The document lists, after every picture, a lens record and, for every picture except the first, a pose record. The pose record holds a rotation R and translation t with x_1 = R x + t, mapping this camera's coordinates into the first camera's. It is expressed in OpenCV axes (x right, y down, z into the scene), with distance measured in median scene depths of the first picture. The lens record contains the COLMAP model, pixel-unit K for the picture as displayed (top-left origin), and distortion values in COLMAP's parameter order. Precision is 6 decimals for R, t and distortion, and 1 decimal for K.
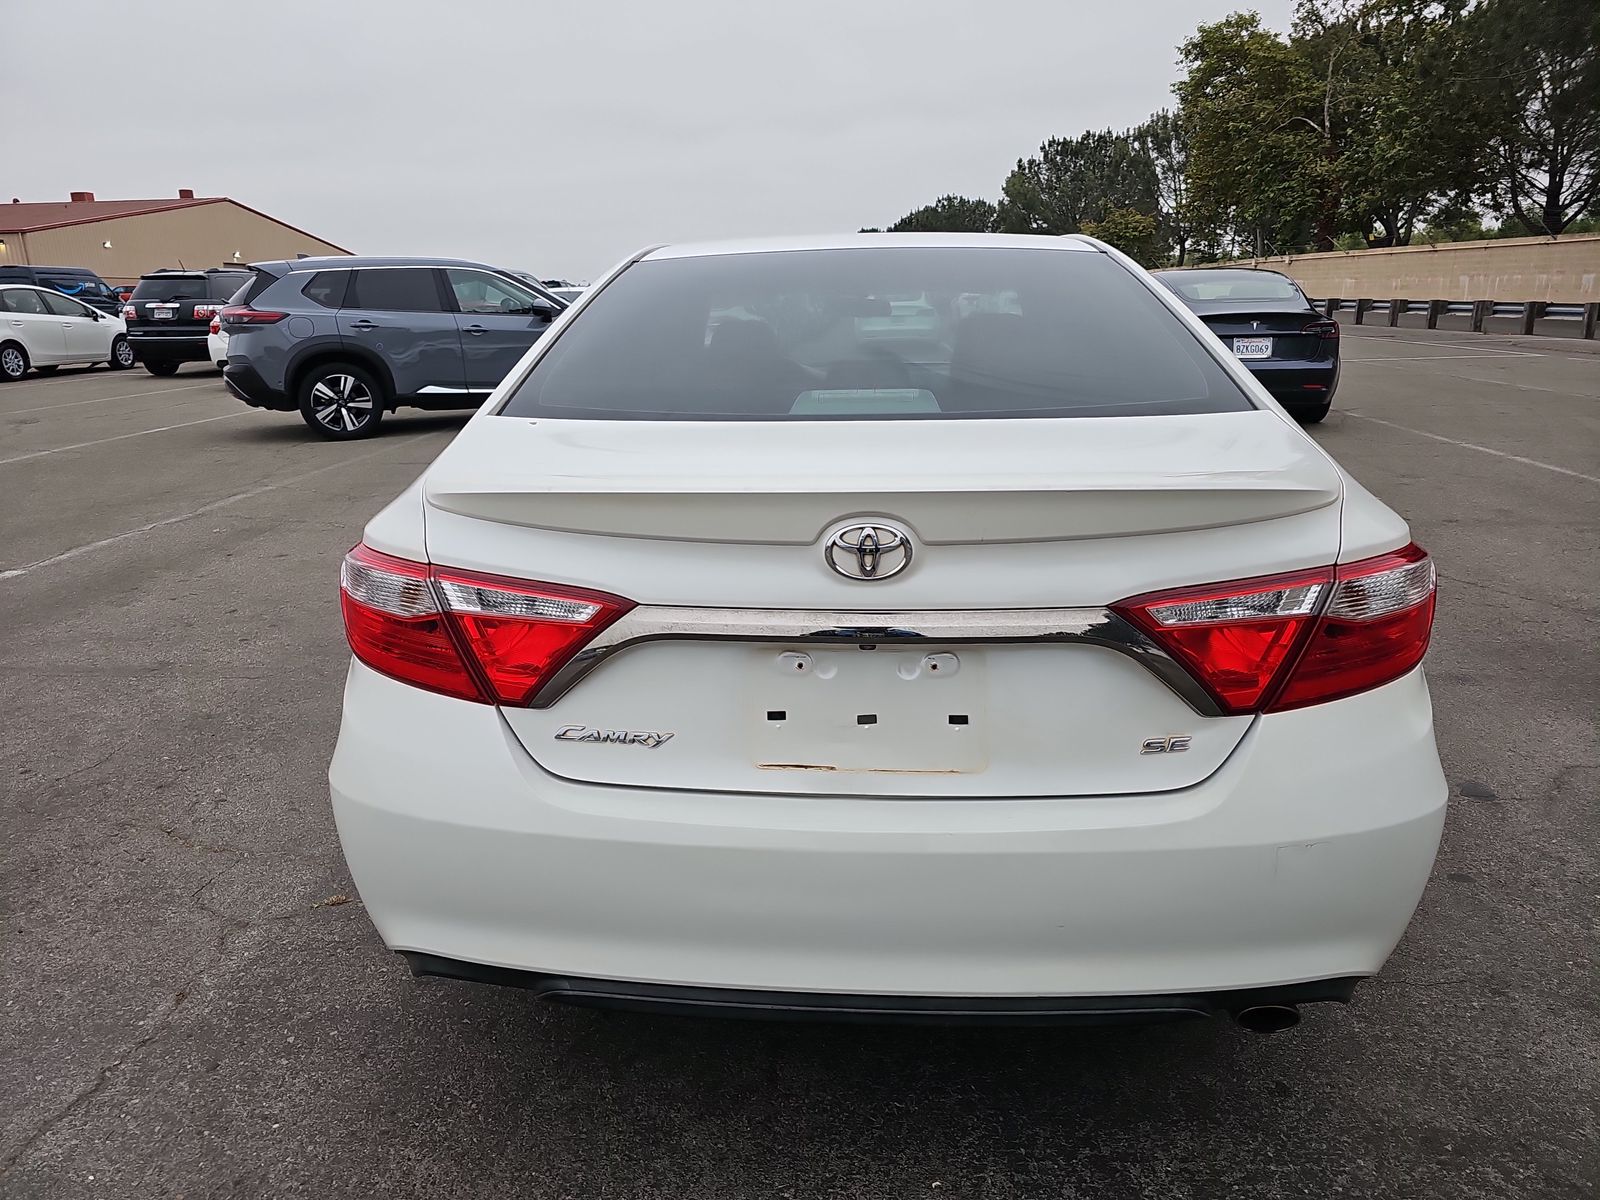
lens RADIAL K [[1060.1, 0, 795.0], [0, 1060.1, 597.3], [0, 0, 1]] dist [0.047029, -0.041578]
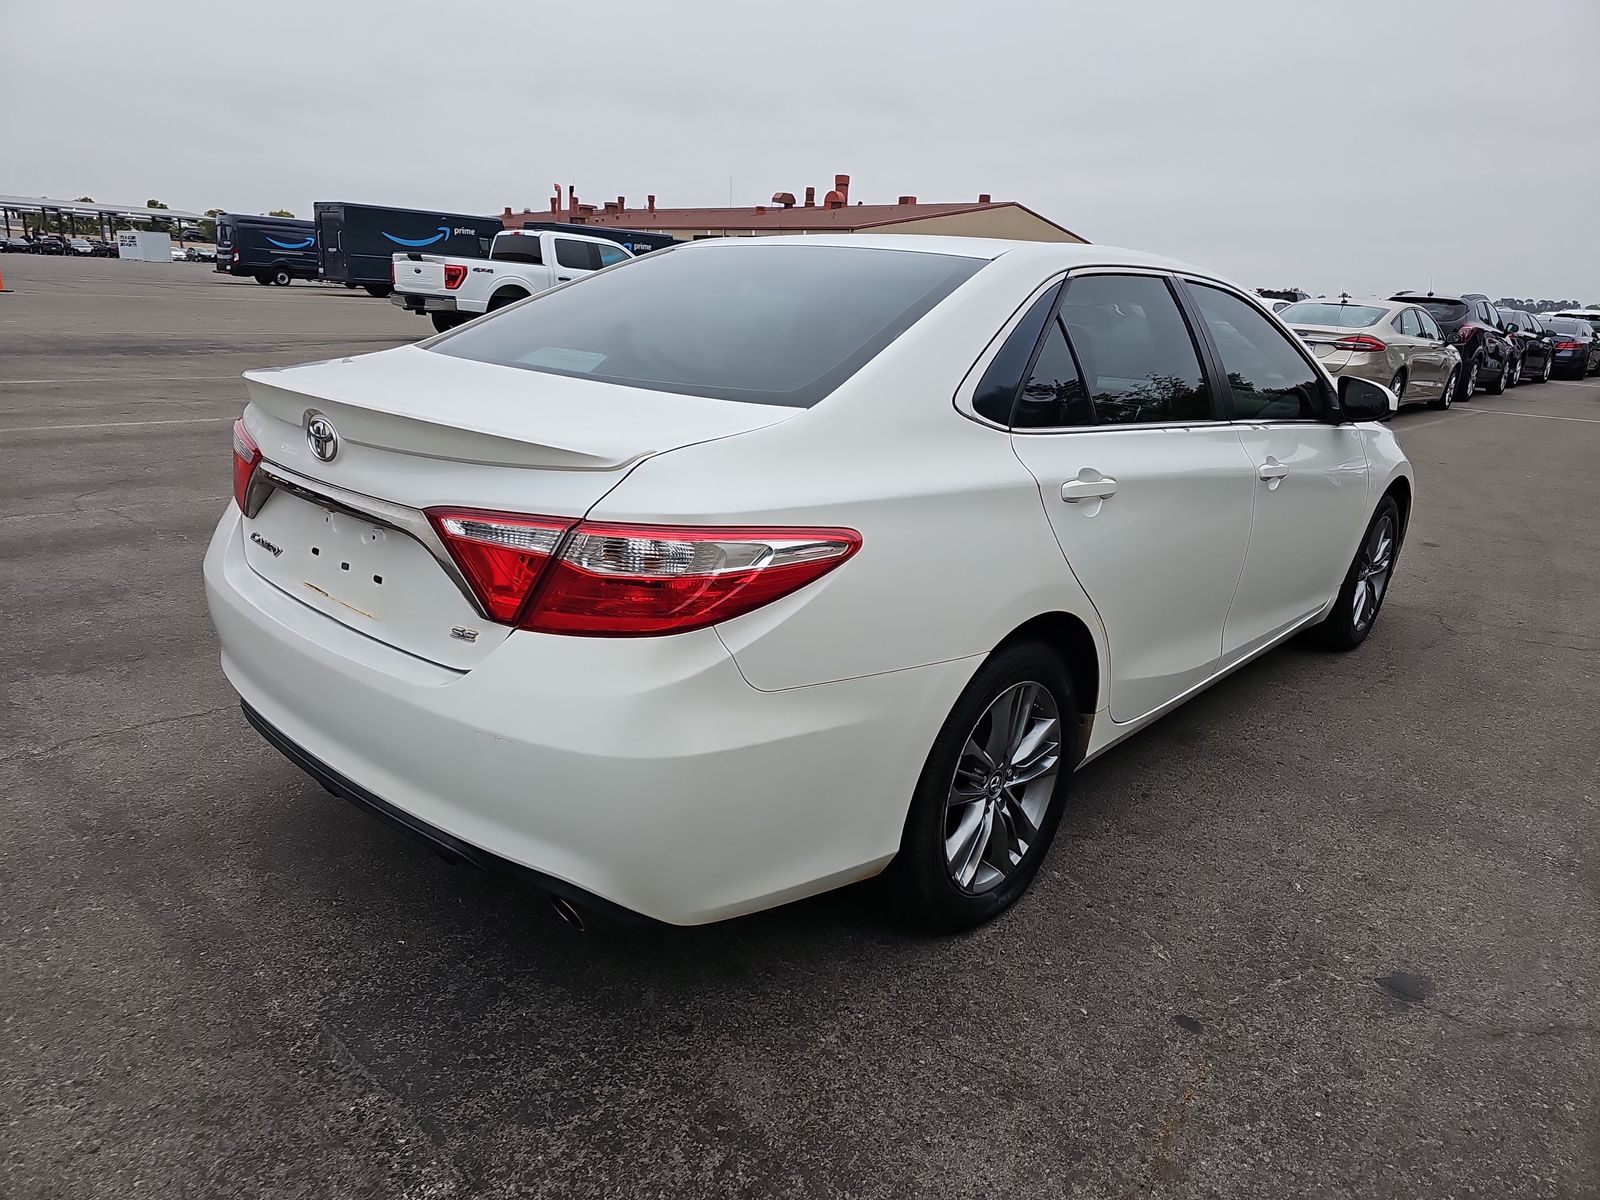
lens RADIAL K [[1060.1, 0, 783.5], [0, 1060.1, 606.3], [0, 0, 1]] dist [0.047029, -0.041578]
pose [[0.781986, 0.236559, -0.576662, 1.110137], [-0.235199, 0.968775, 0.078468, -0.064293], [0.577217, 0.074269, 0.813206, 0.163408]]
